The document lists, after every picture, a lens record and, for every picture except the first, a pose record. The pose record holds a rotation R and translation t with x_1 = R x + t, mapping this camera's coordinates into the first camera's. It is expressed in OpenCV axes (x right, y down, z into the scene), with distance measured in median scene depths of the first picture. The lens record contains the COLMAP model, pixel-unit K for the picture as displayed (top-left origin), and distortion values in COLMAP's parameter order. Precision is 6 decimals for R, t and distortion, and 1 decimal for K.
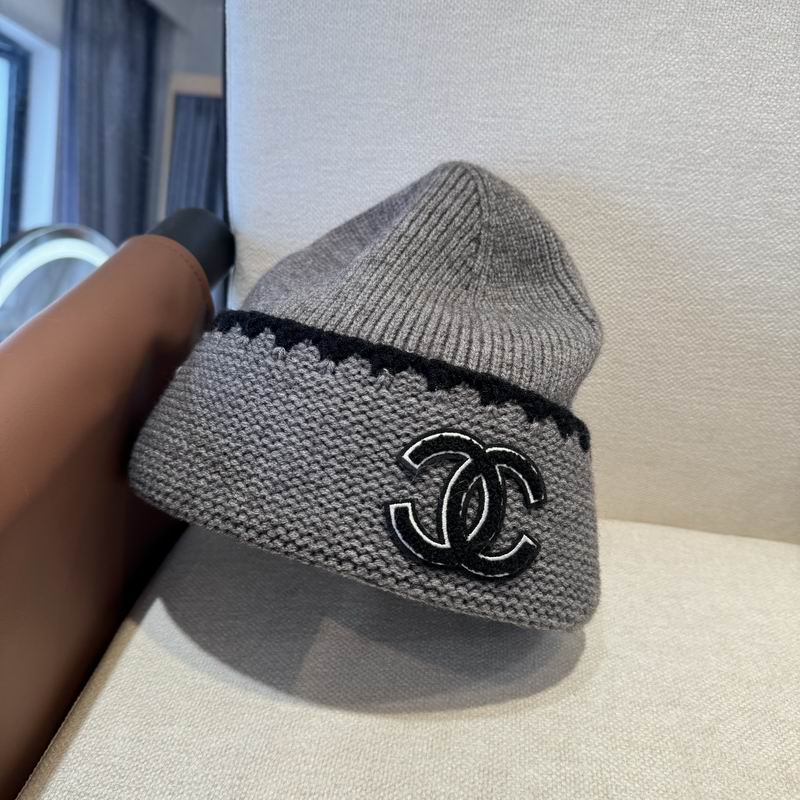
lens RADIAL K [[780.0, 0, 398.0], [0, 780.0, 406.3], [0, 0, 1]] dist [-0.024733, 0.000000]
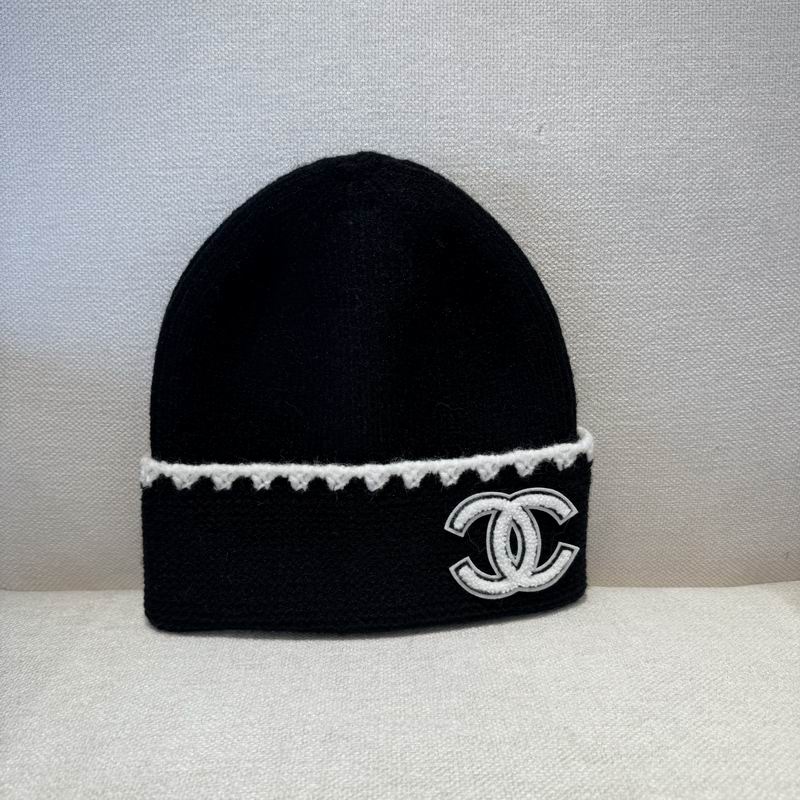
lens RADIAL K [[780.0, 0, 397.9], [0, 780.0, 408.4], [0, 0, 1]] dist [-0.024733, 0.000000]
pose [[0.987547, -0.113479, 0.108964, 0.260941], [0.128631, 0.981190, -0.143946, 0.088775], [-0.090579, 0.156170, 0.983568, 0.088939]]
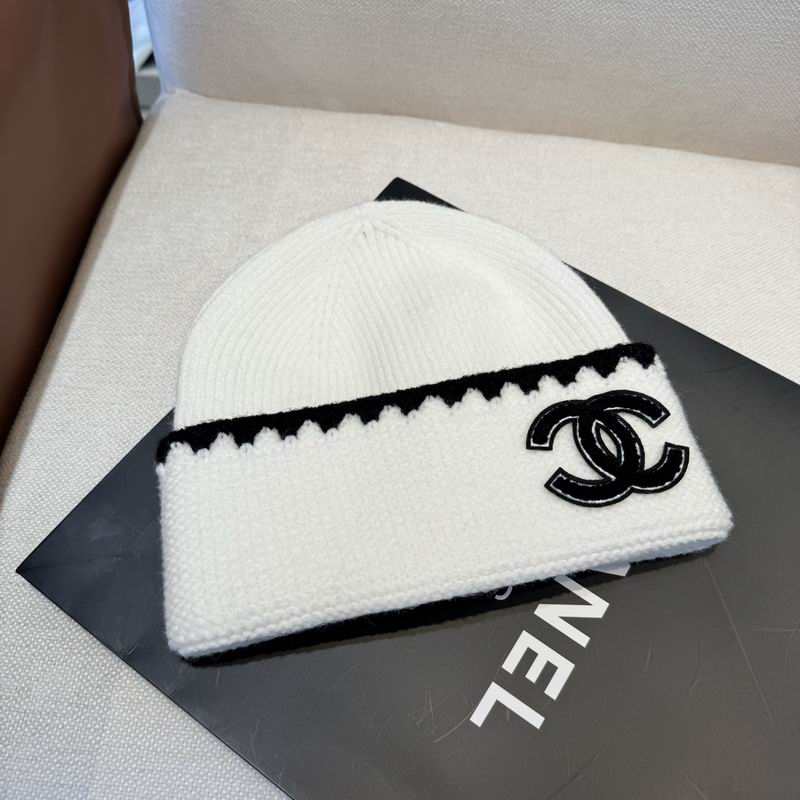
lens RADIAL K [[780.0, 0, 401.7], [0, 780.0, 401.9], [0, 0, 1]] dist [-0.024733, 0.000000]
pose [[0.999476, -0.032310, -0.001963, 0.115111], [0.028721, 0.857250, 0.514099, -0.110372], [-0.014928, -0.513886, 0.857728, -0.125208]]
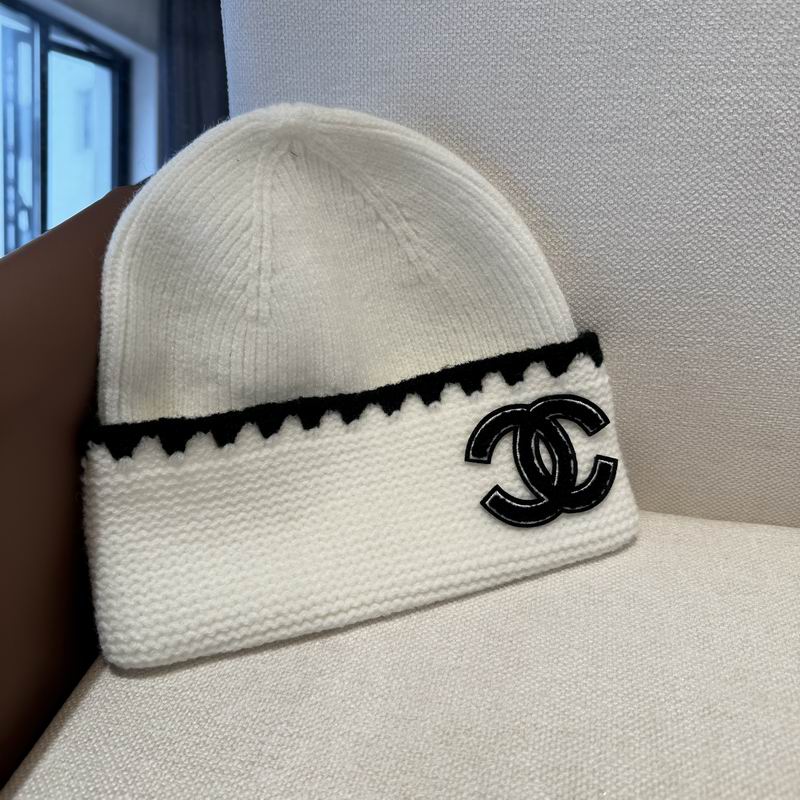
lens RADIAL K [[780.0, 0, 397.1], [0, 780.0, 403.9], [0, 0, 1]] dist [-0.024733, 0.000000]
pose [[0.988718, -0.028710, -0.147009, 0.086193], [0.030105, 0.999520, 0.007273, 0.018239], [0.146730, -0.011616, 0.989108, 0.224399]]
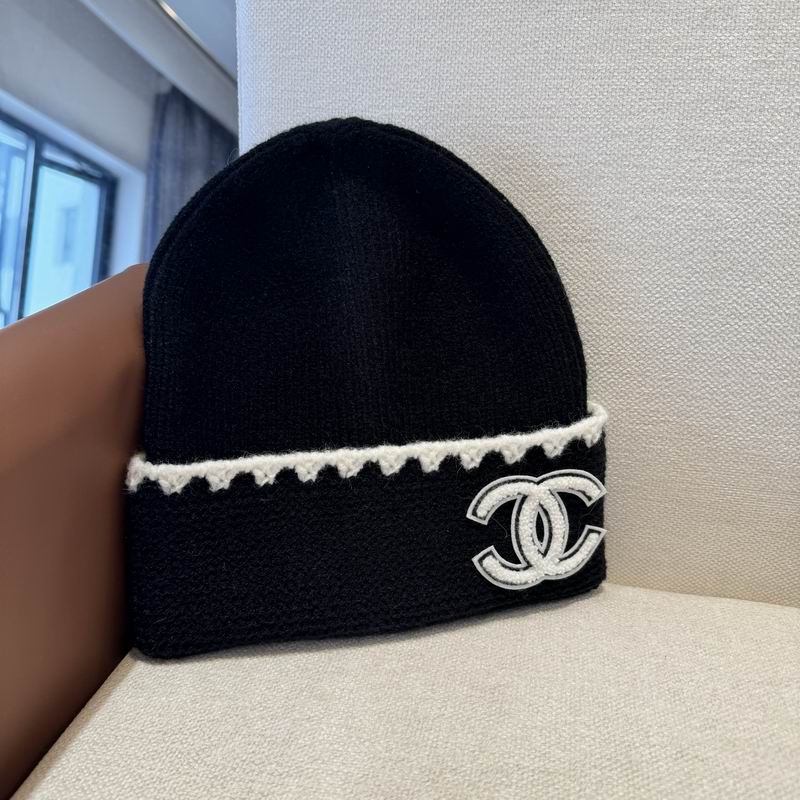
lens RADIAL K [[780.0, 0, 394.3], [0, 780.0, 407.8], [0, 0, 1]] dist [-0.024733, 0.000000]
pose [[0.994761, -0.015510, -0.101043, 0.063631], [0.001160, 0.990072, -0.140557, 0.080640], [0.102220, 0.139704, 0.984903, 0.161076]]
